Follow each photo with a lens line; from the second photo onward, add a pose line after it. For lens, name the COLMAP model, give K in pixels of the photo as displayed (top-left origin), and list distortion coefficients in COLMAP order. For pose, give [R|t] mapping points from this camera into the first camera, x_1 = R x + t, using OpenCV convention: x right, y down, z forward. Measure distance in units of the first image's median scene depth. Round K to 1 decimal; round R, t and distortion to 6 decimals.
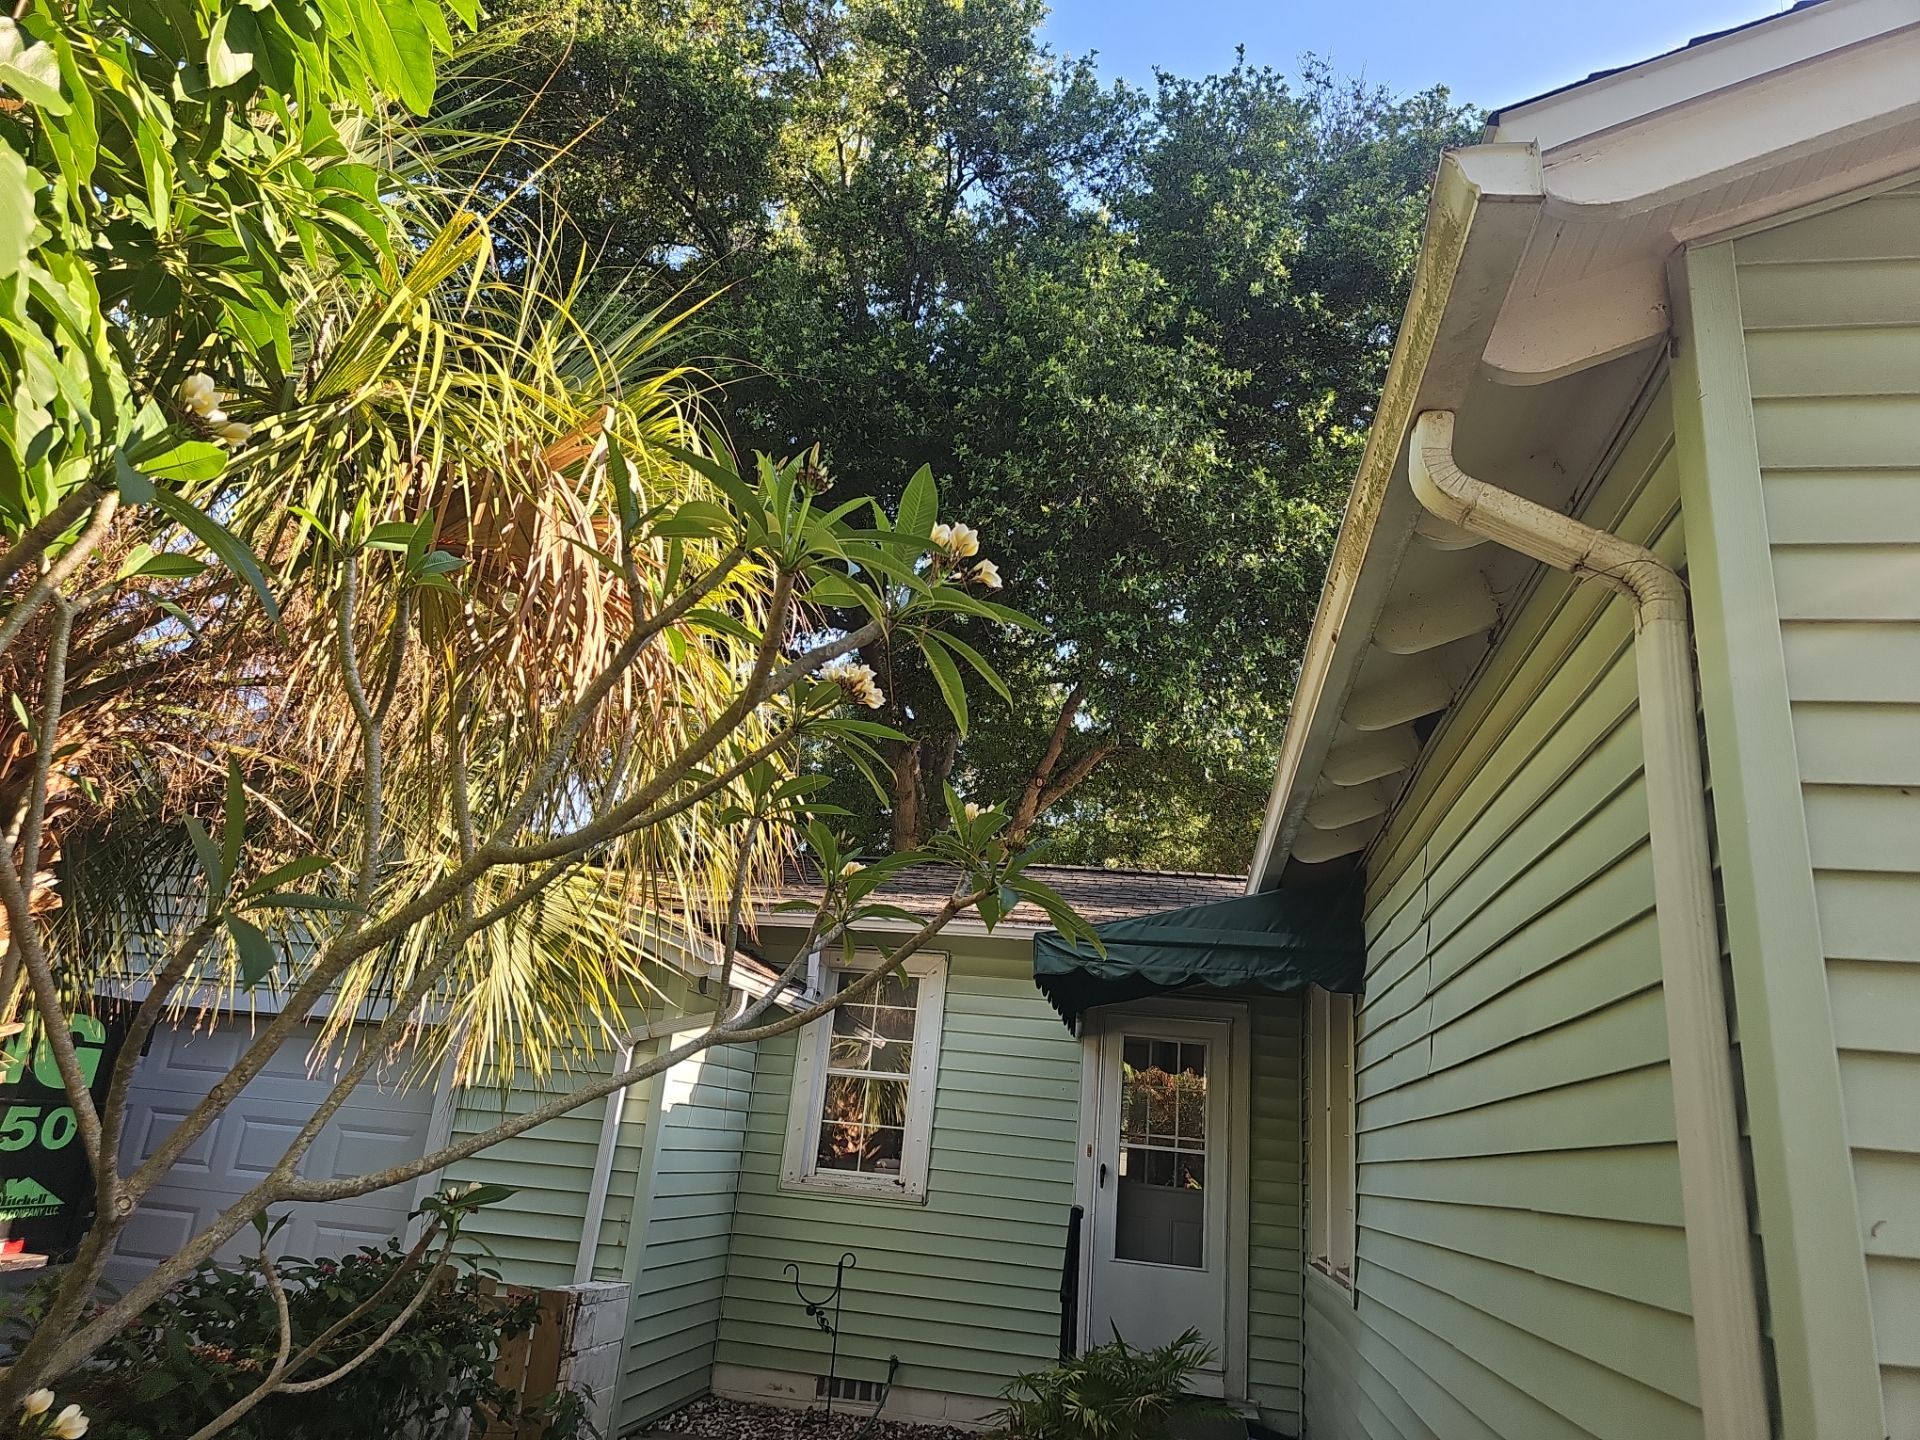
lens RADIAL K [[1325.4, 0, 916.9], [0, 1325.4, 715.8], [0, 0, 1]] dist [0.000610, 0.000530]
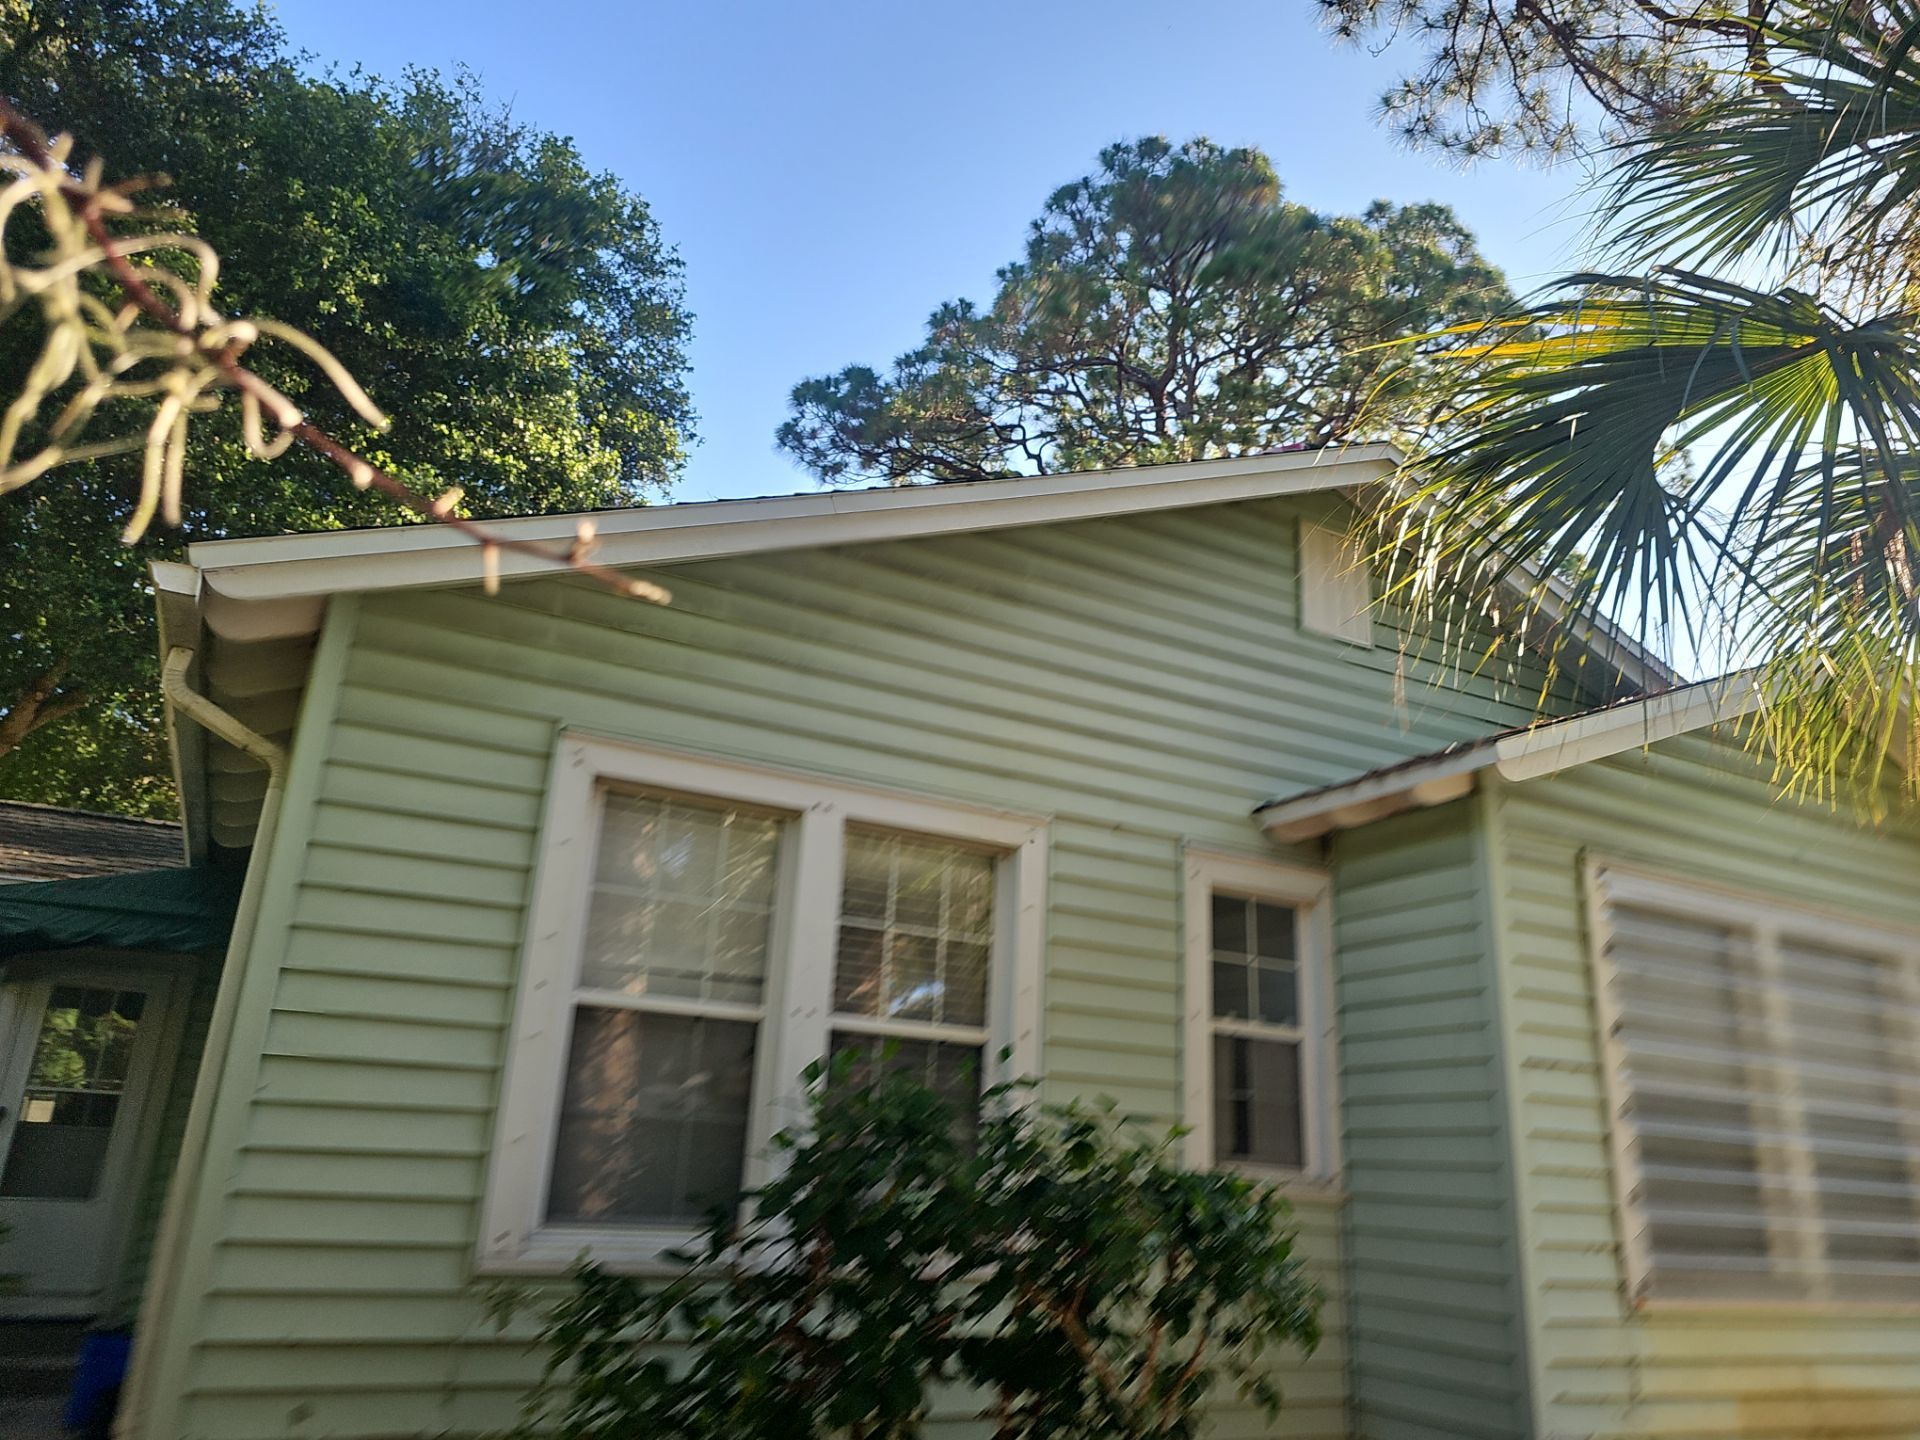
lens RADIAL K [[1325.4, 0, 916.9], [0, 1325.4, 715.8], [0, 0, 1]] dist [0.000610, 0.000530]
pose [[0.775118, 0.150691, 0.613583, 0.024471], [-0.172487, 0.984721, -0.023942, -0.084964], [-0.607816, -0.087277, 0.789267, -0.319291]]
